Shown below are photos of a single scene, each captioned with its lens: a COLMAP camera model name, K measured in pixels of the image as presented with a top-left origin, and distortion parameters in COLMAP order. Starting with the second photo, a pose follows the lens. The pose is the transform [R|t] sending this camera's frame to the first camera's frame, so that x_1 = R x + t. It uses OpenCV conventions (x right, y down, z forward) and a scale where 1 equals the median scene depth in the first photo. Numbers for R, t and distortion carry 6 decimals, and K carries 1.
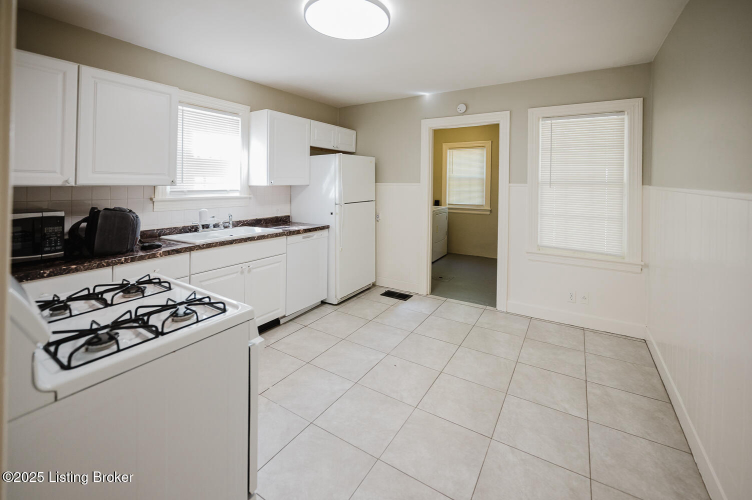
lens RADIAL K [[313.1, 0, 388.3], [0, 313.1, 195.7], [0, 0, 1]] dist [-0.002044, 0.000357]
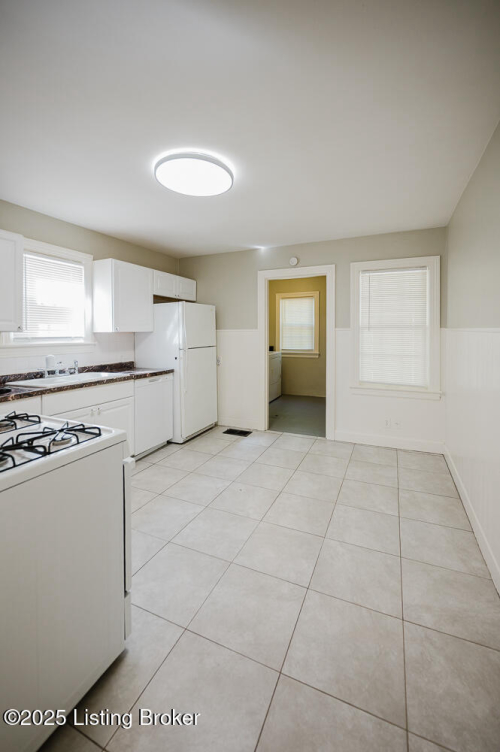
lens RADIAL K [[313.1, 0, 261.7], [0, 313.1, 353.5], [0, 0, 1]] dist [-0.002044, 0.000357]
pose [[0.990031, -0.020628, 0.139329, -0.045783], [0.018275, 0.999668, 0.018149, 0.030948], [-0.139658, -0.015421, 0.990080, -0.107094]]
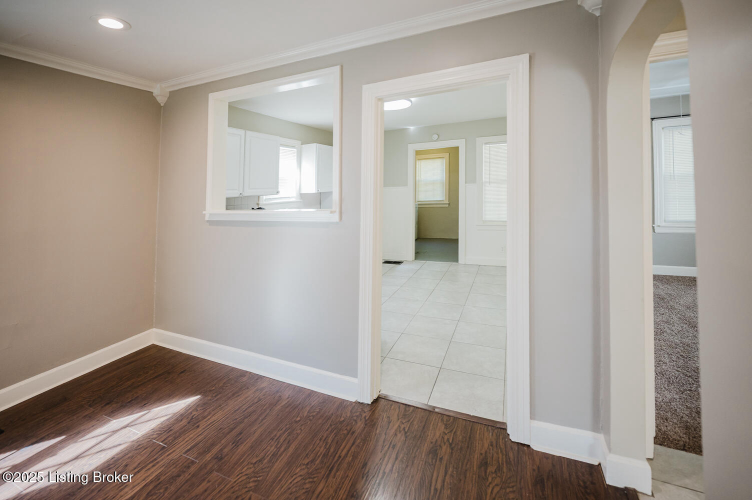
lens RADIAL K [[313.1, 0, 367.5], [0, 313.1, 234.2], [0, 0, 1]] dist [-0.002044, 0.000357]
pose [[0.993427, -0.064198, 0.094766, -0.309682], [0.054201, 0.993044, 0.104530, 0.024824], [-0.100817, -0.098706, 0.989996, -0.623982]]
